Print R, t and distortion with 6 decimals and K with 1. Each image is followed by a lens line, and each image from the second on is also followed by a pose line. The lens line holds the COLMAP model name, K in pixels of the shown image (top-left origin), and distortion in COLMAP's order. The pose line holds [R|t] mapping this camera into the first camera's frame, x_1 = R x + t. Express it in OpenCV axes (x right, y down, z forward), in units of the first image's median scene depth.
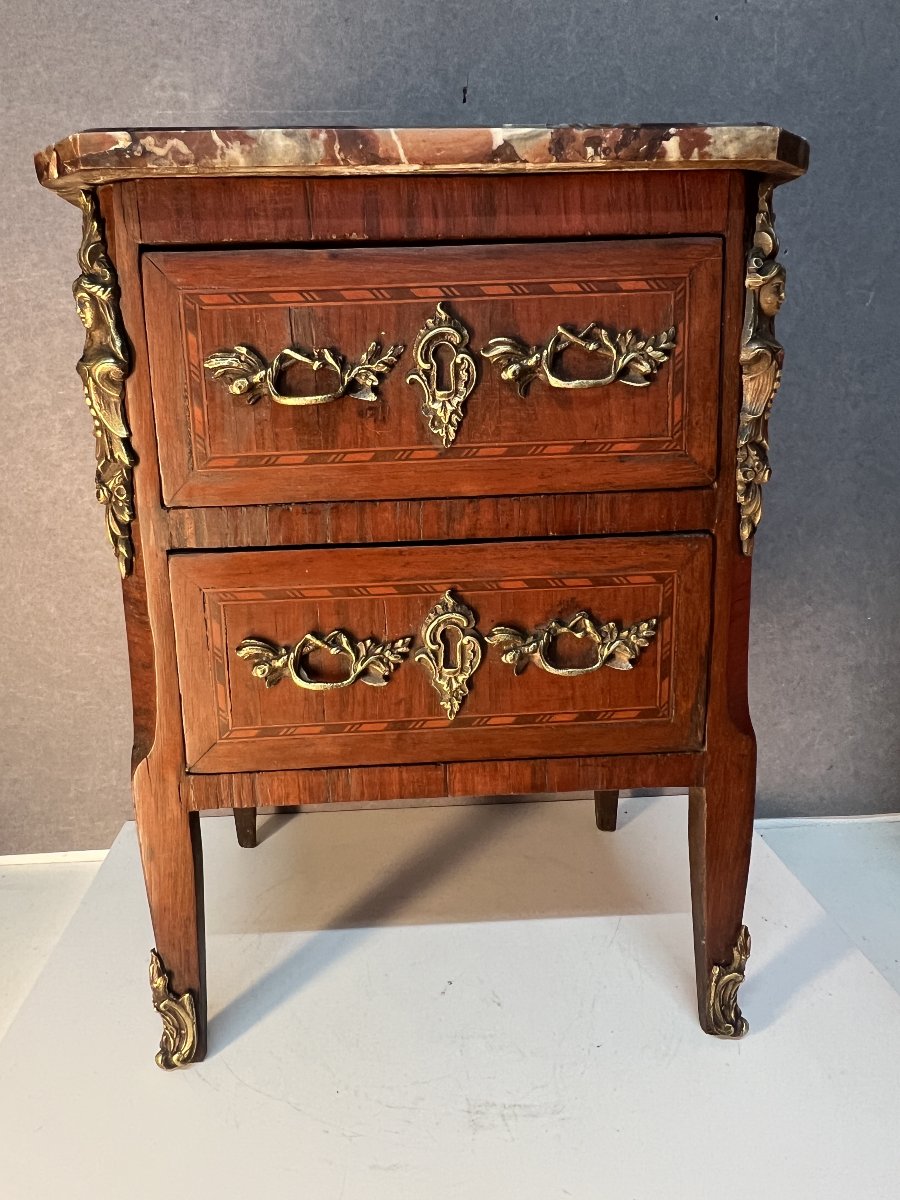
lens RADIAL K [[910.3, 0, 417.3], [0, 910.3, 601.6], [0, 0, 1]] dist [0.002431, -0.005073]
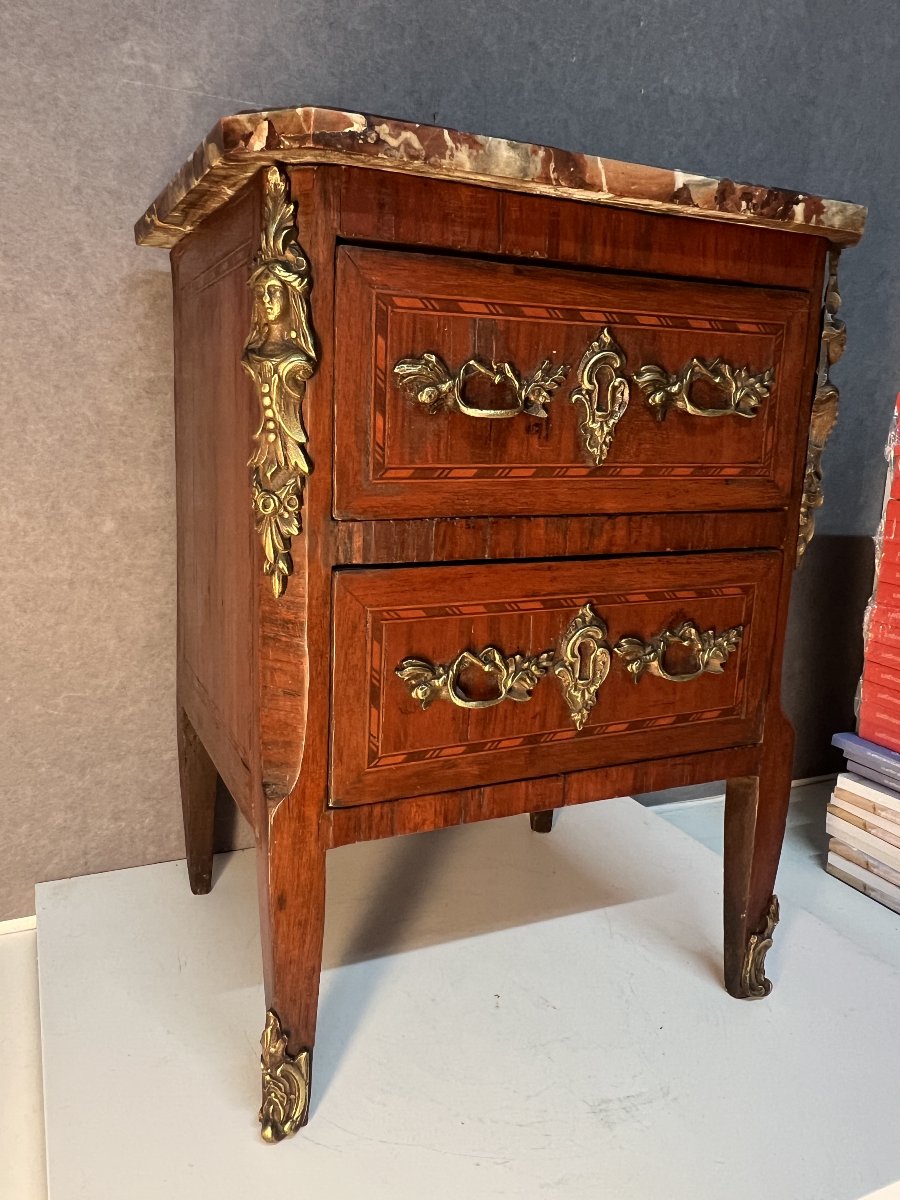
lens RADIAL K [[910.3, 0, 417.3], [0, 910.3, 601.6], [0, 0, 1]] dist [0.002431, -0.005073]
pose [[0.931675, -0.018157, 0.362838, -0.529508], [0.026174, 0.999510, -0.017191, -0.002579], [-0.362348, 0.025513, 0.931694, 0.110033]]
